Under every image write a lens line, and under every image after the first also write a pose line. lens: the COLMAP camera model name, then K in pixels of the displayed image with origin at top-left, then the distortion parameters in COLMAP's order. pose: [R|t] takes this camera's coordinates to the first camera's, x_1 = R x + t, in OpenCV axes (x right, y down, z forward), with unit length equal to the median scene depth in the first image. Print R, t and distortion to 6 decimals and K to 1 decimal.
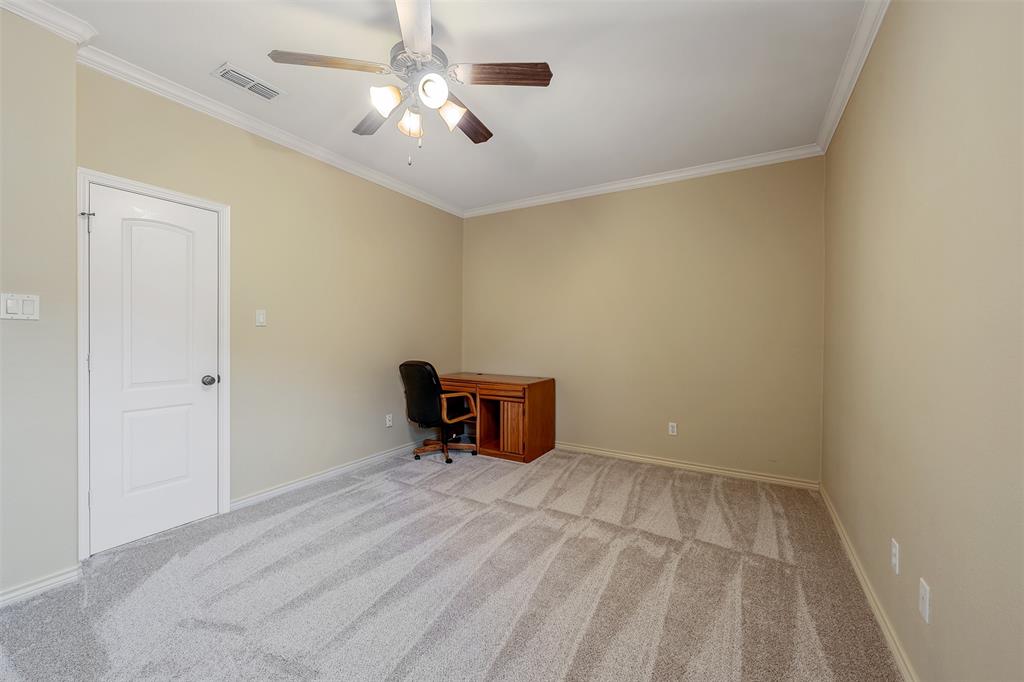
lens RADIAL K [[393.1, 0, 507.3], [0, 393.1, 338.2], [0, 0, 1]] dist [-0.001450, 0.000734]
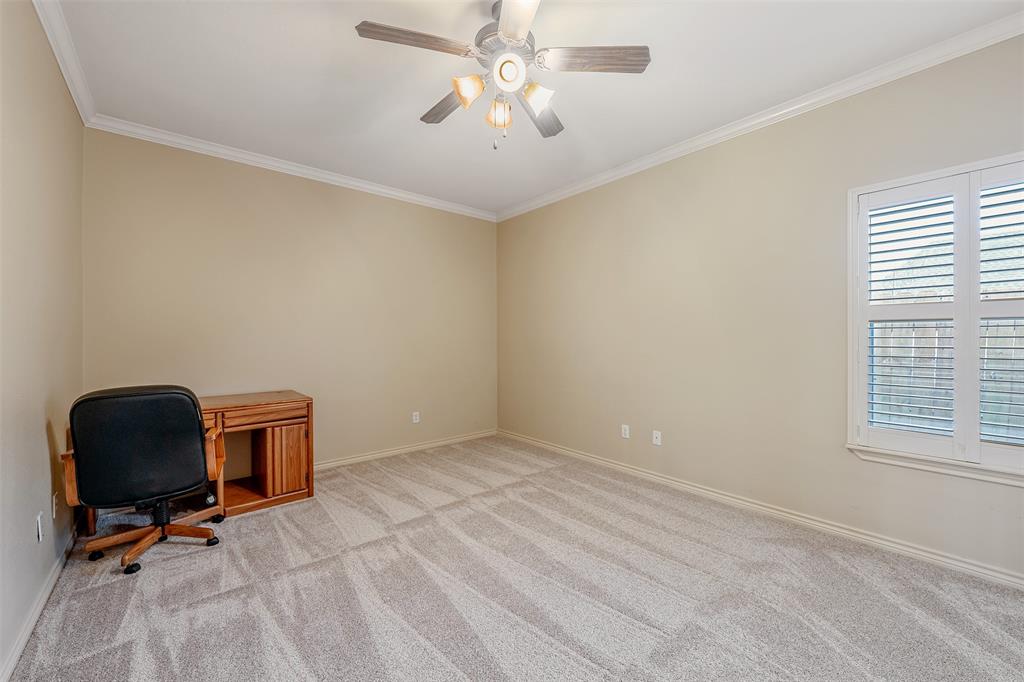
lens RADIAL K [[393.1, 0, 508.4], [0, 393.1, 337.3], [0, 0, 1]] dist [-0.001450, 0.000734]
pose [[0.343482, -0.007775, 0.939127, -0.702793], [0.014294, 0.999893, 0.003050, -0.005404], [-0.939051, 0.012377, 0.343556, 0.427603]]
